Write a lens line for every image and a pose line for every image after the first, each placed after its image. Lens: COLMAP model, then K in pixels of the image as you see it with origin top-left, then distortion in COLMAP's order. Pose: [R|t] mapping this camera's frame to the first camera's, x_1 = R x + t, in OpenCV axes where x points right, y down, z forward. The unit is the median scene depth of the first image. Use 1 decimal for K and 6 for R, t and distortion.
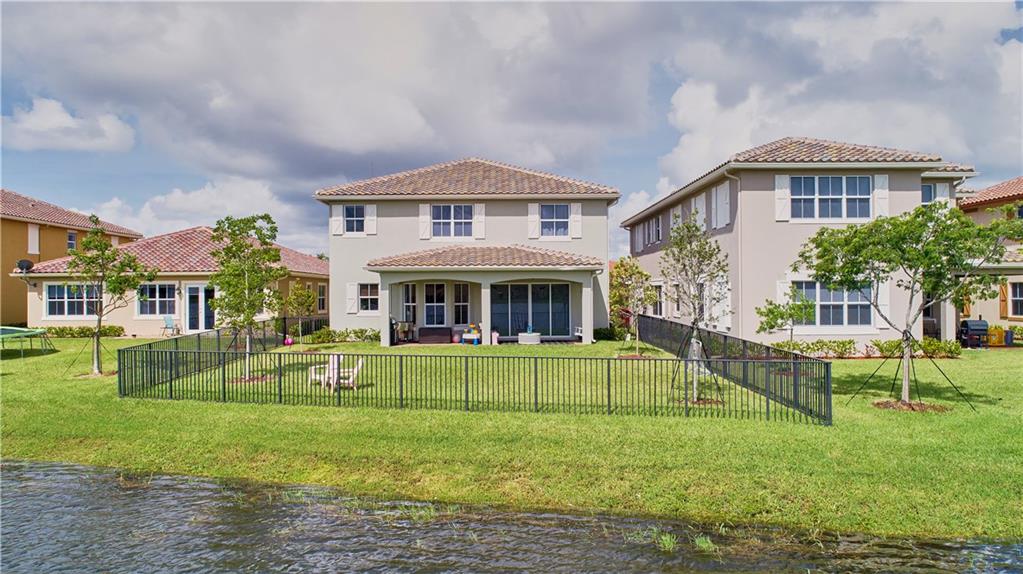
lens RADIAL K [[707.8, 0, 510.7], [0, 707.8, 286.8], [0, 0, 1]] dist [-0.007807, 0.002166]
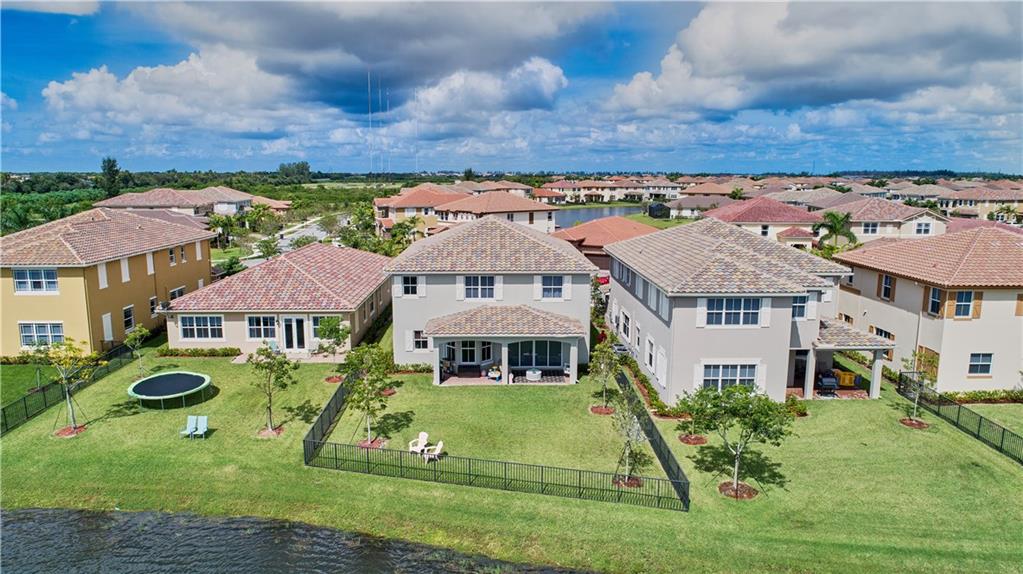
lens RADIAL K [[707.8, 0, 511.2], [0, 707.8, 287.8], [0, 0, 1]] dist [-0.007807, 0.002166]
pose [[0.999909, 0.007675, 0.011066, -0.036216], [-0.009574, 0.983011, 0.183295, -0.357415], [-0.009471, -0.183384, 0.982996, -0.388936]]
